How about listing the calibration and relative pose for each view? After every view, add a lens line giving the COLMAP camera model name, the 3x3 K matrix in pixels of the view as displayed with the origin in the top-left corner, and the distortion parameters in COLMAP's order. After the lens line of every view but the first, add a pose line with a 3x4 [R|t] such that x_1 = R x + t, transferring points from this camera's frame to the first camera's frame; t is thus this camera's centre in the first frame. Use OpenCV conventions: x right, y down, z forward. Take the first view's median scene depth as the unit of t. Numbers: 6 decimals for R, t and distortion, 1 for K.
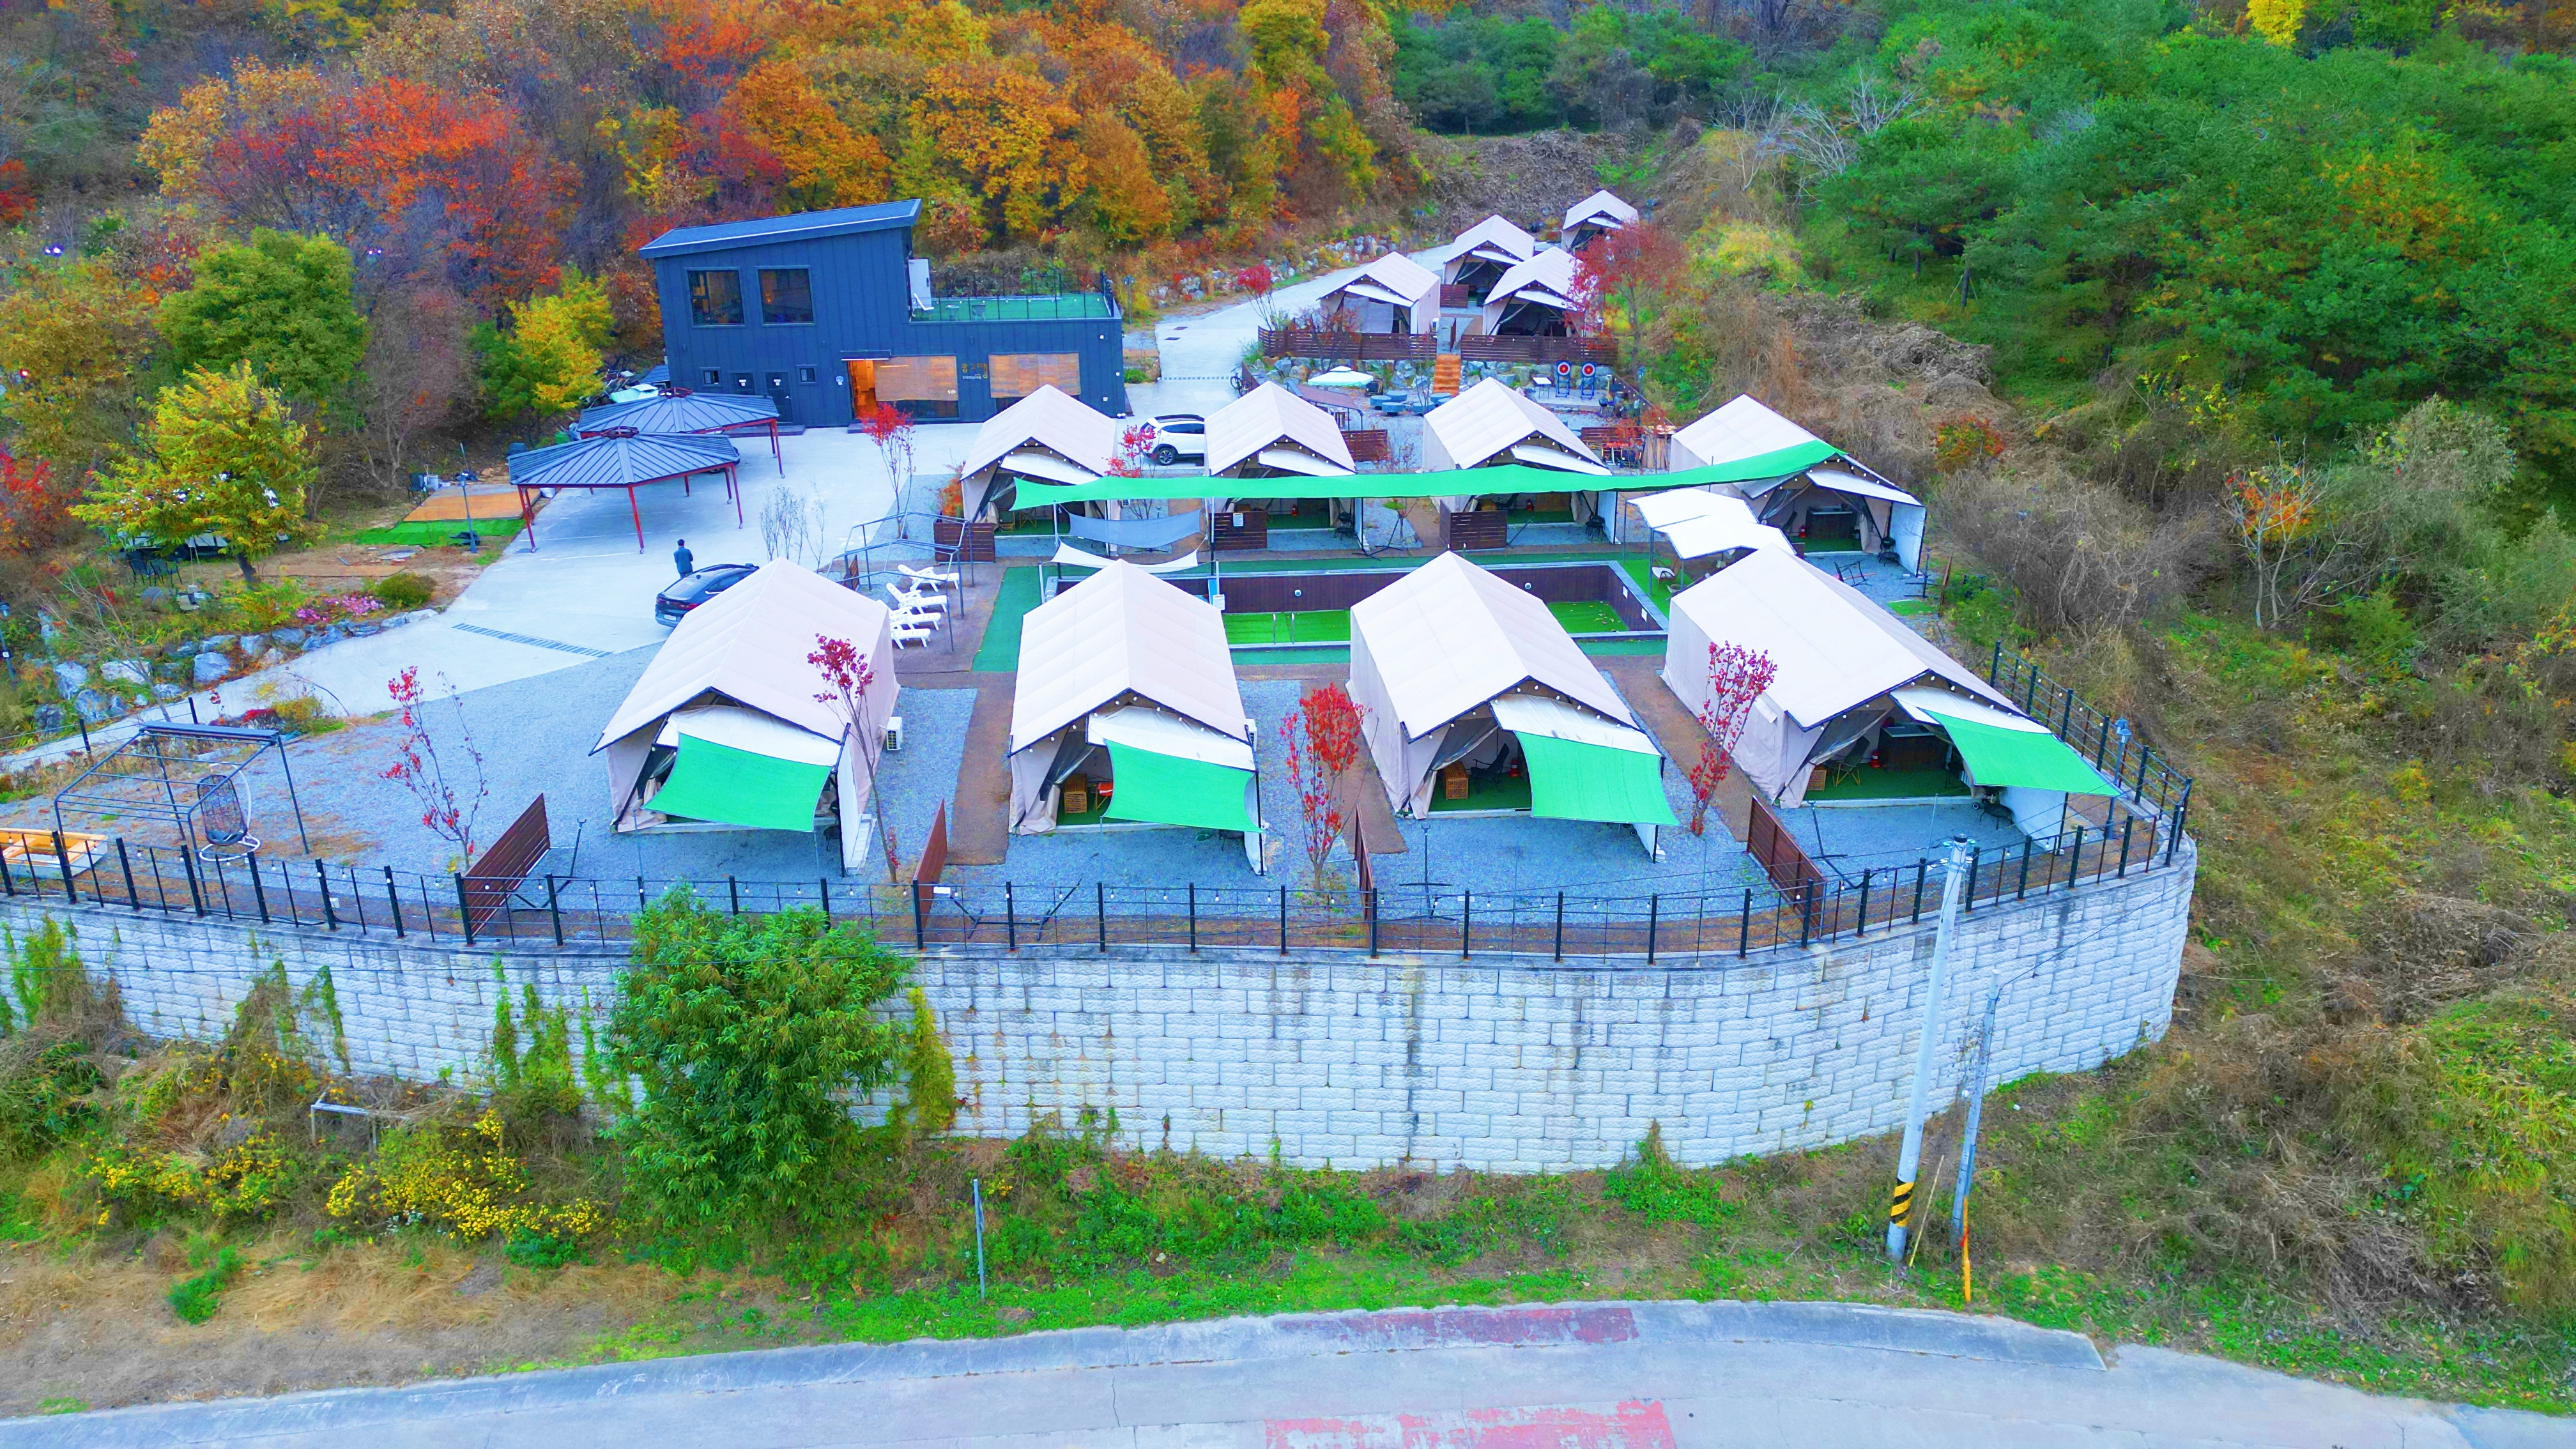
lens RADIAL K [[1791.8, 0, 1285.6], [0, 1791.8, 703.0], [0, 0, 1]] dist [0.097724, -0.105729]
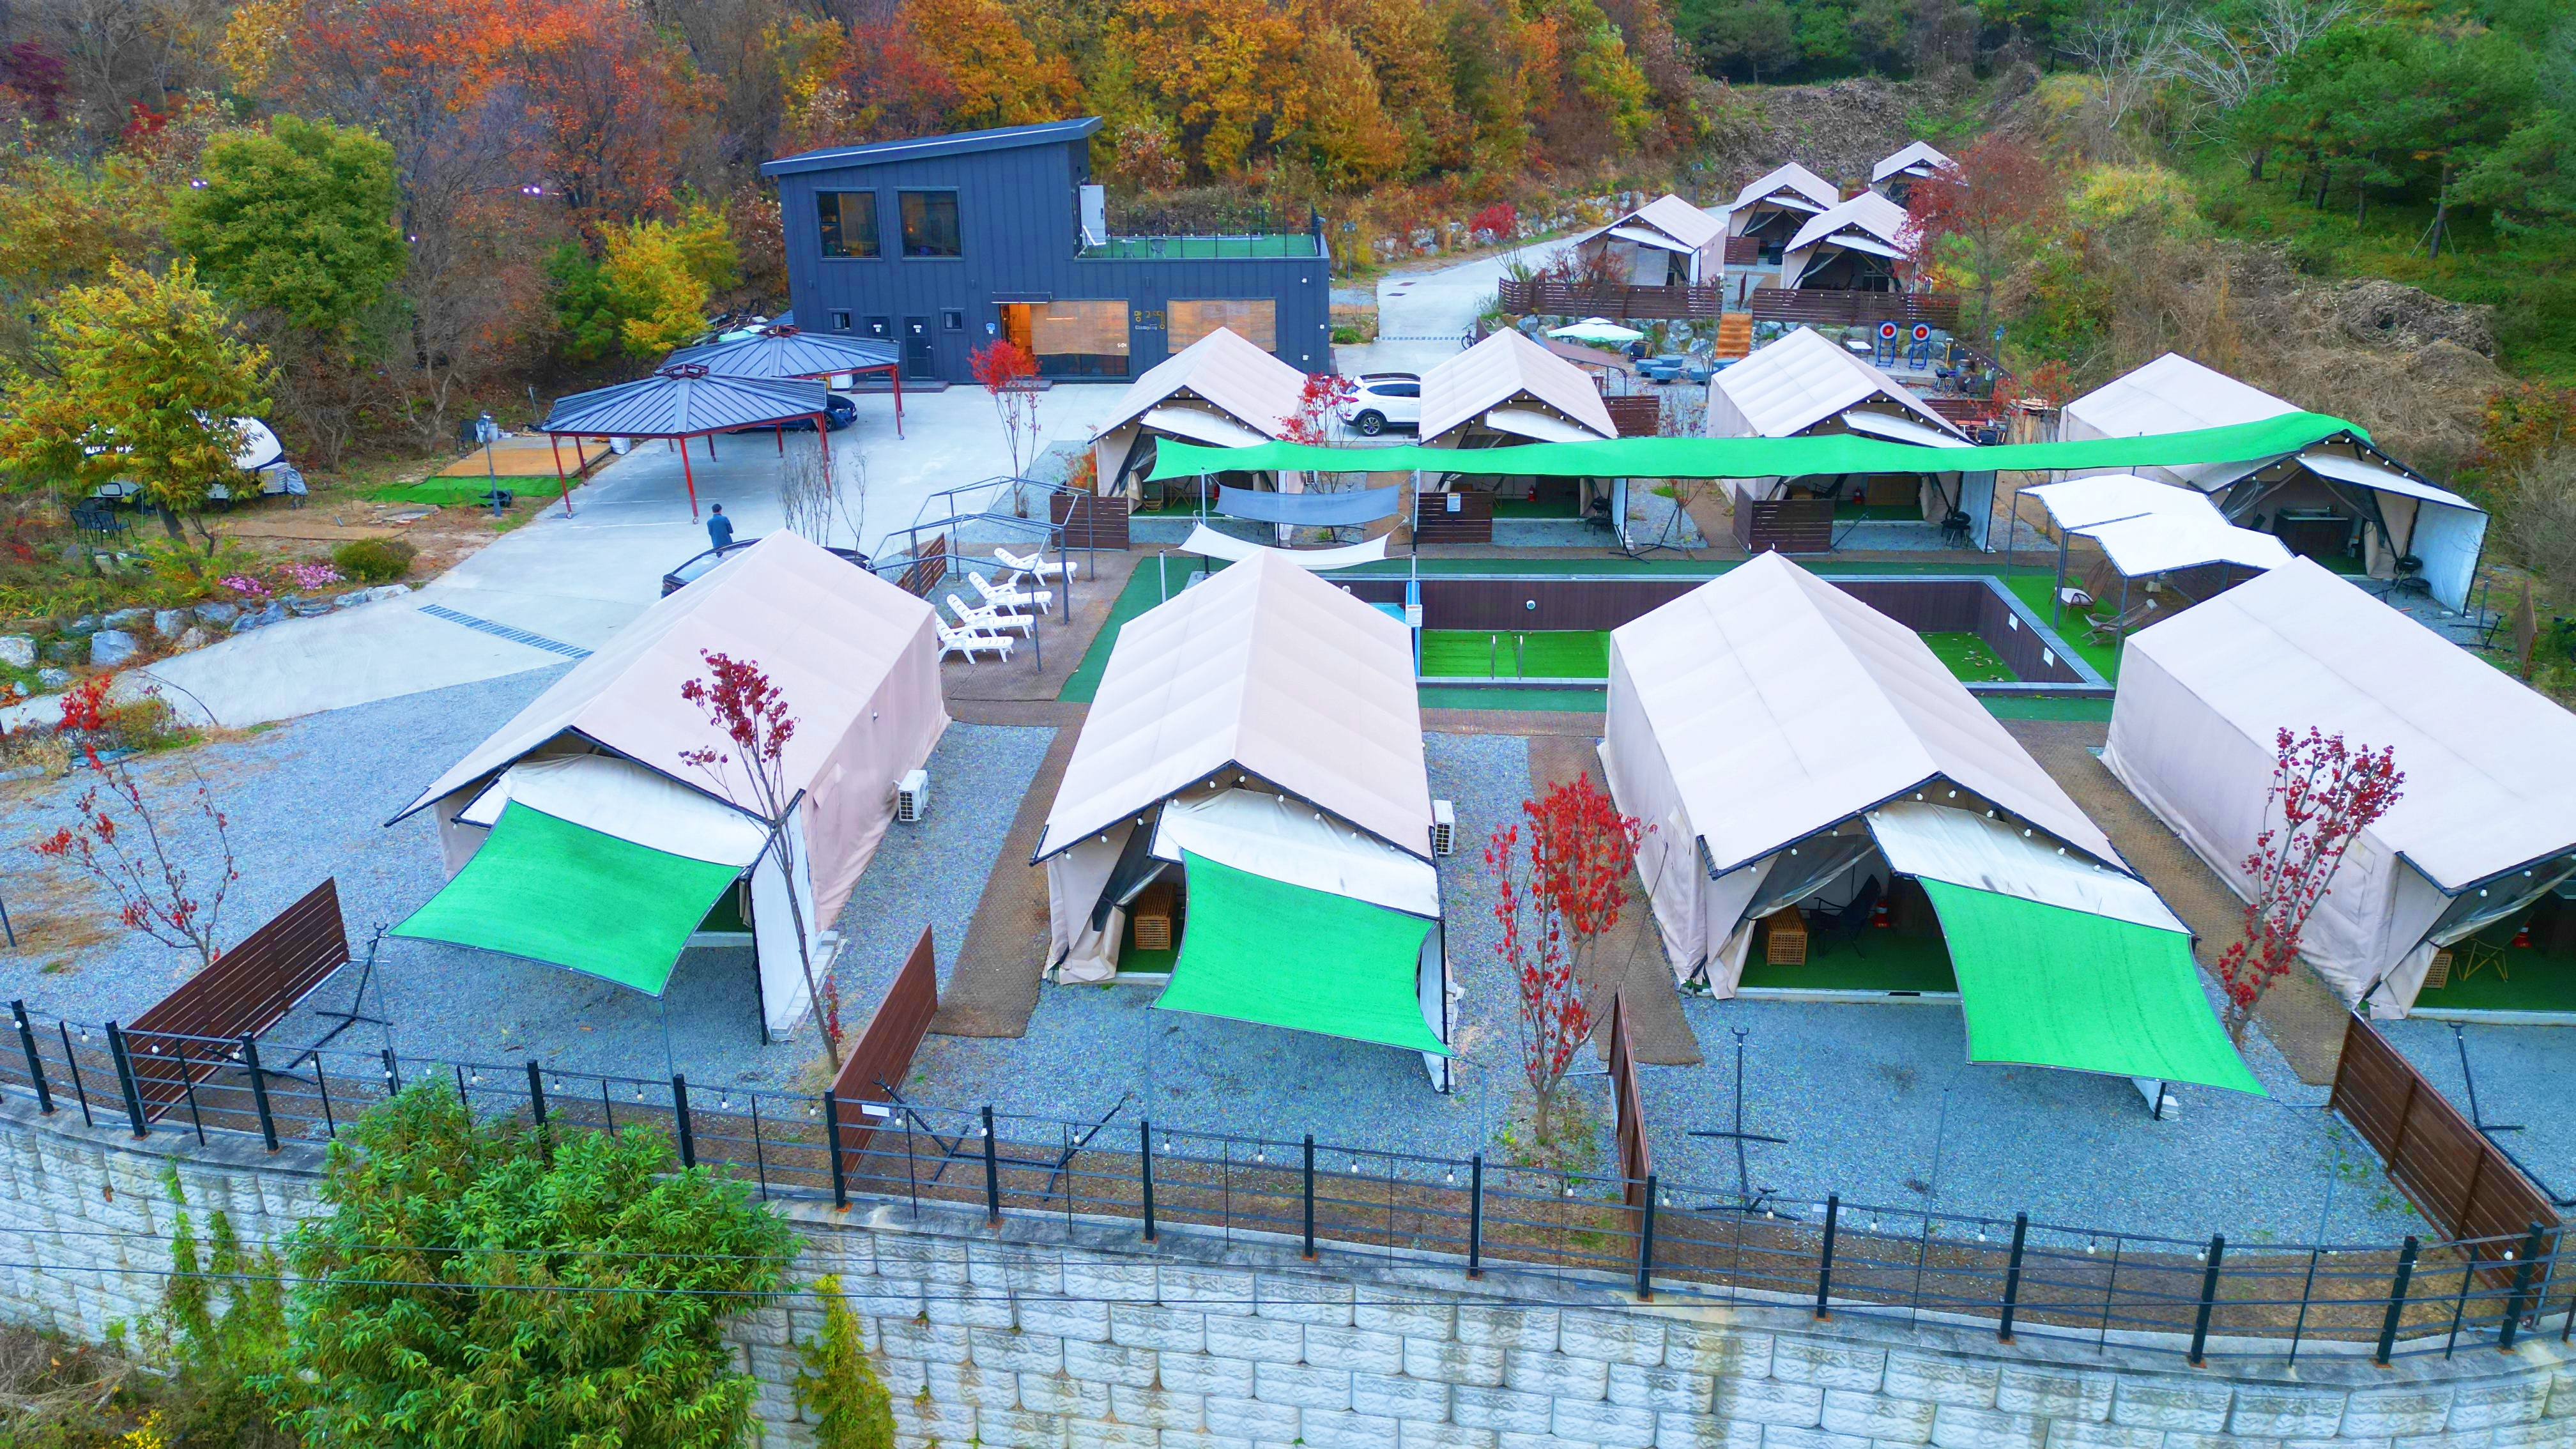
lens RADIAL K [[1791.8, 0, 1285.6], [0, 1791.8, 703.0], [0, 0, 1]] dist [0.097724, -0.105729]
pose [[0.990861, 0.045059, -0.127136, 0.002820], [-0.045197, 0.998976, 0.001797, -0.020471], [0.127087, 0.003965, 0.991884, 0.292584]]
